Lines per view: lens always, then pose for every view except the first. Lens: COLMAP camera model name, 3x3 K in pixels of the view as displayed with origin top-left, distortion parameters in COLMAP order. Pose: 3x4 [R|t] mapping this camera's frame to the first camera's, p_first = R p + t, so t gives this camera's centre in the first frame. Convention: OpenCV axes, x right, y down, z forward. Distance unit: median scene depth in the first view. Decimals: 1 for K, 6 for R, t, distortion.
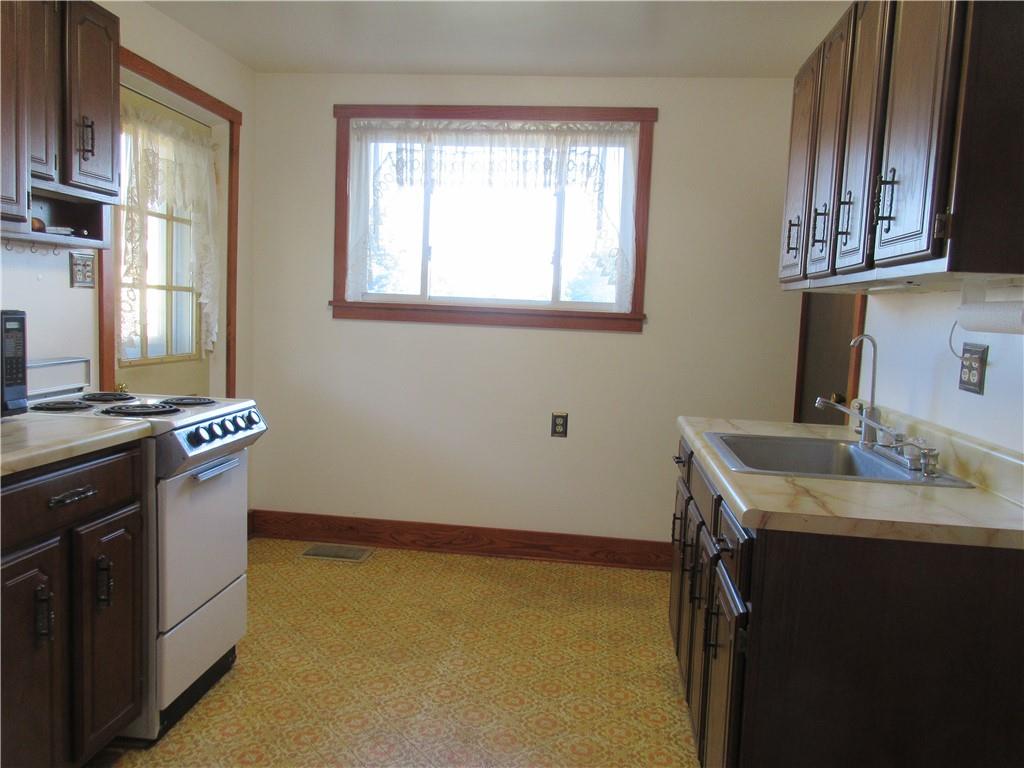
lens RADIAL K [[765.2, 0, 512.0], [0, 765.2, 384.0], [0, 0, 1]] dist [0.021508, -0.005642]
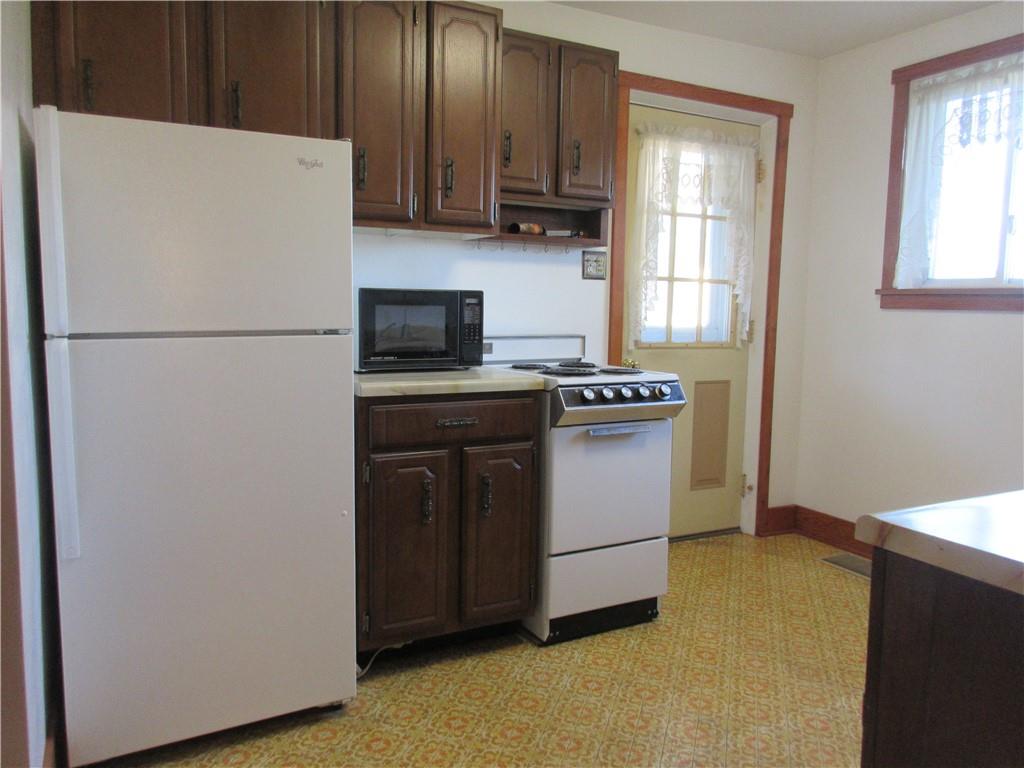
lens RADIAL K [[765.2, 0, 512.0], [0, 765.2, 384.0], [0, 0, 1]] dist [0.021508, -0.005642]
pose [[0.582629, 0.061093, -0.810439, 0.304647], [-0.078805, 0.996719, 0.018482, 0.024456], [0.808909, 0.053099, 0.585532, 0.150047]]
